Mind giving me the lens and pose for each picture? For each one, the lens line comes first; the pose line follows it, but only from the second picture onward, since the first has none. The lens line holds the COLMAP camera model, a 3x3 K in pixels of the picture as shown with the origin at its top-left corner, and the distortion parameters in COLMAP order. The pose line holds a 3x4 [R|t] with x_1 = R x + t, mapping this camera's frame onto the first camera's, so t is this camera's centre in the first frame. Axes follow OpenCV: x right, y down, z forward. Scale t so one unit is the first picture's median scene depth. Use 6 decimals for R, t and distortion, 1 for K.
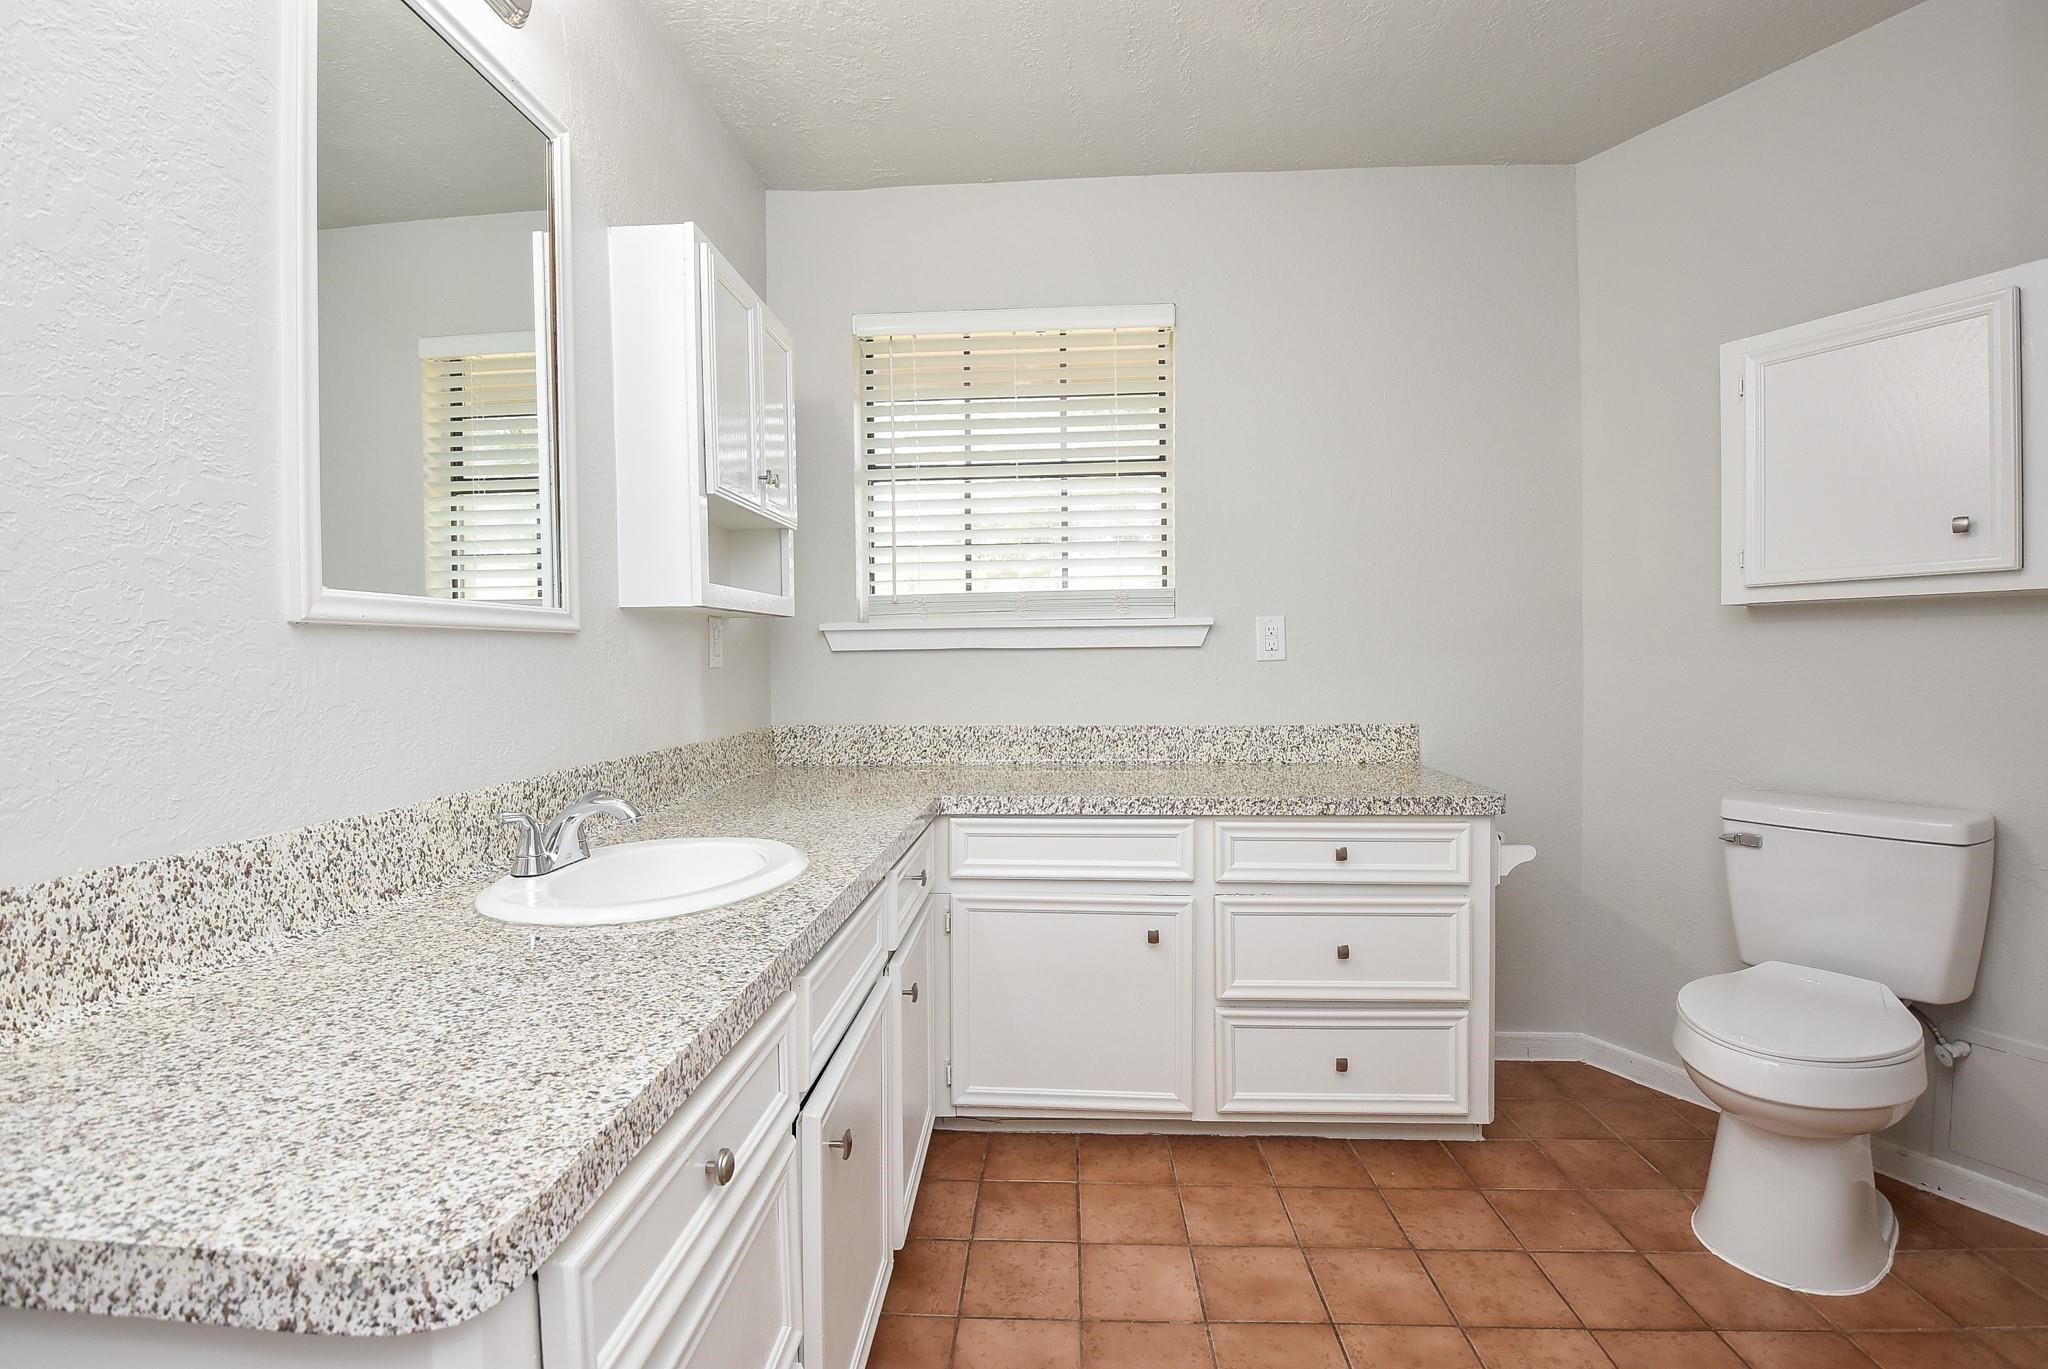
lens RADIAL K [[941.5, 0, 1006.8], [0, 941.5, 677.6], [0, 0, 1]] dist [0.000125, -0.012071]
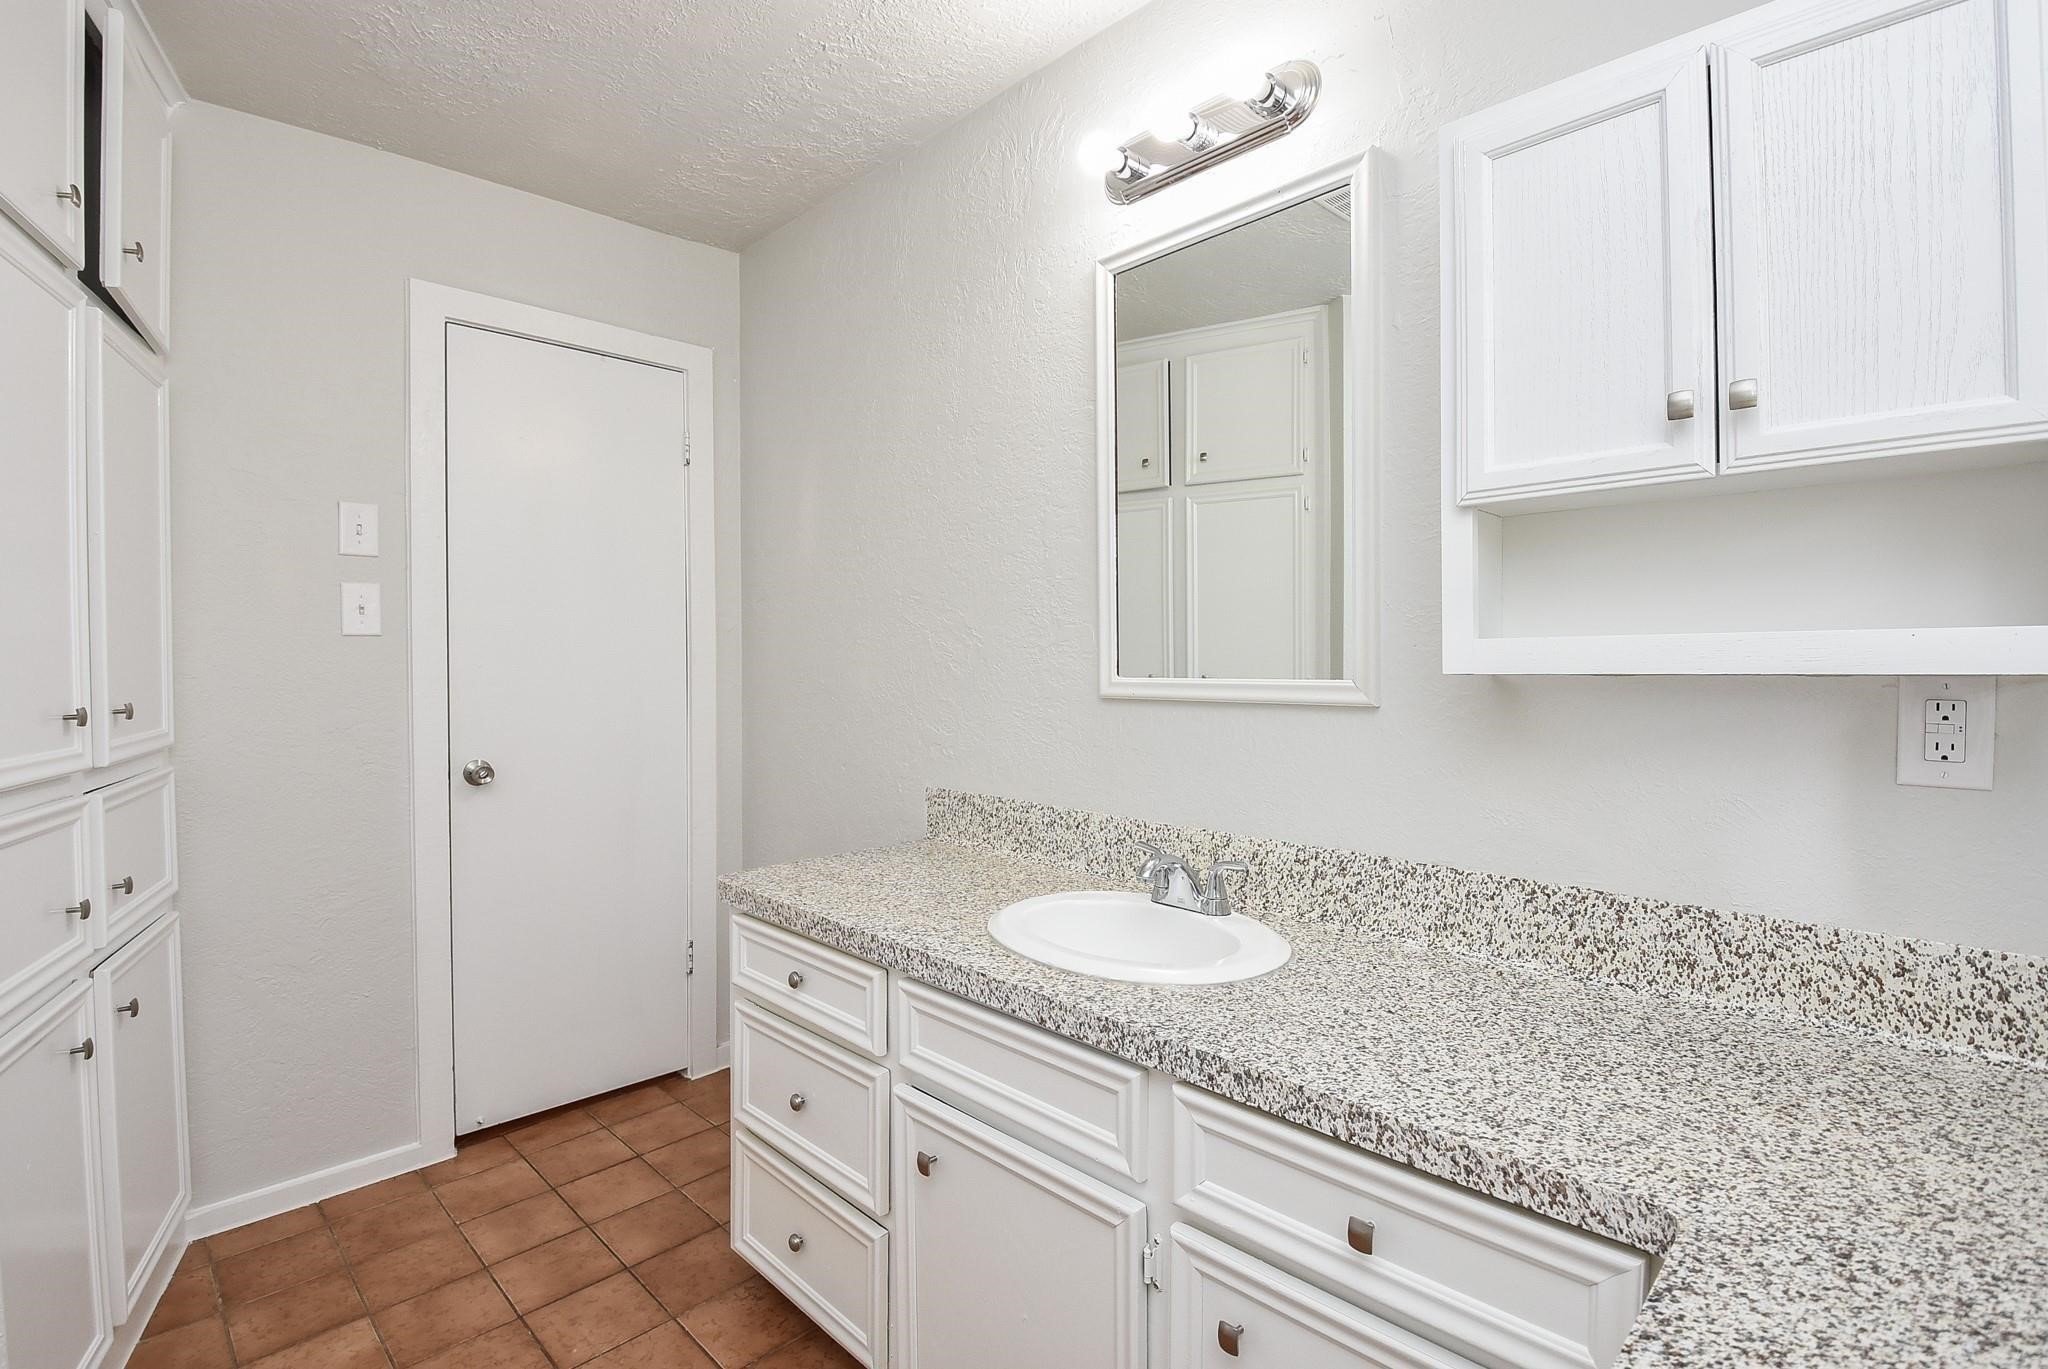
lens RADIAL K [[942.2, 0, 1024.0], [0, 942.2, 684.5], [0, 0, 1]] dist [0.000321, -0.000001]
pose [[-0.657395, 0.032054, -0.752864, 0.651623], [-0.007212, 0.998781, 0.048822, -0.162986], [0.753512, 0.037525, -0.656363, 1.979698]]
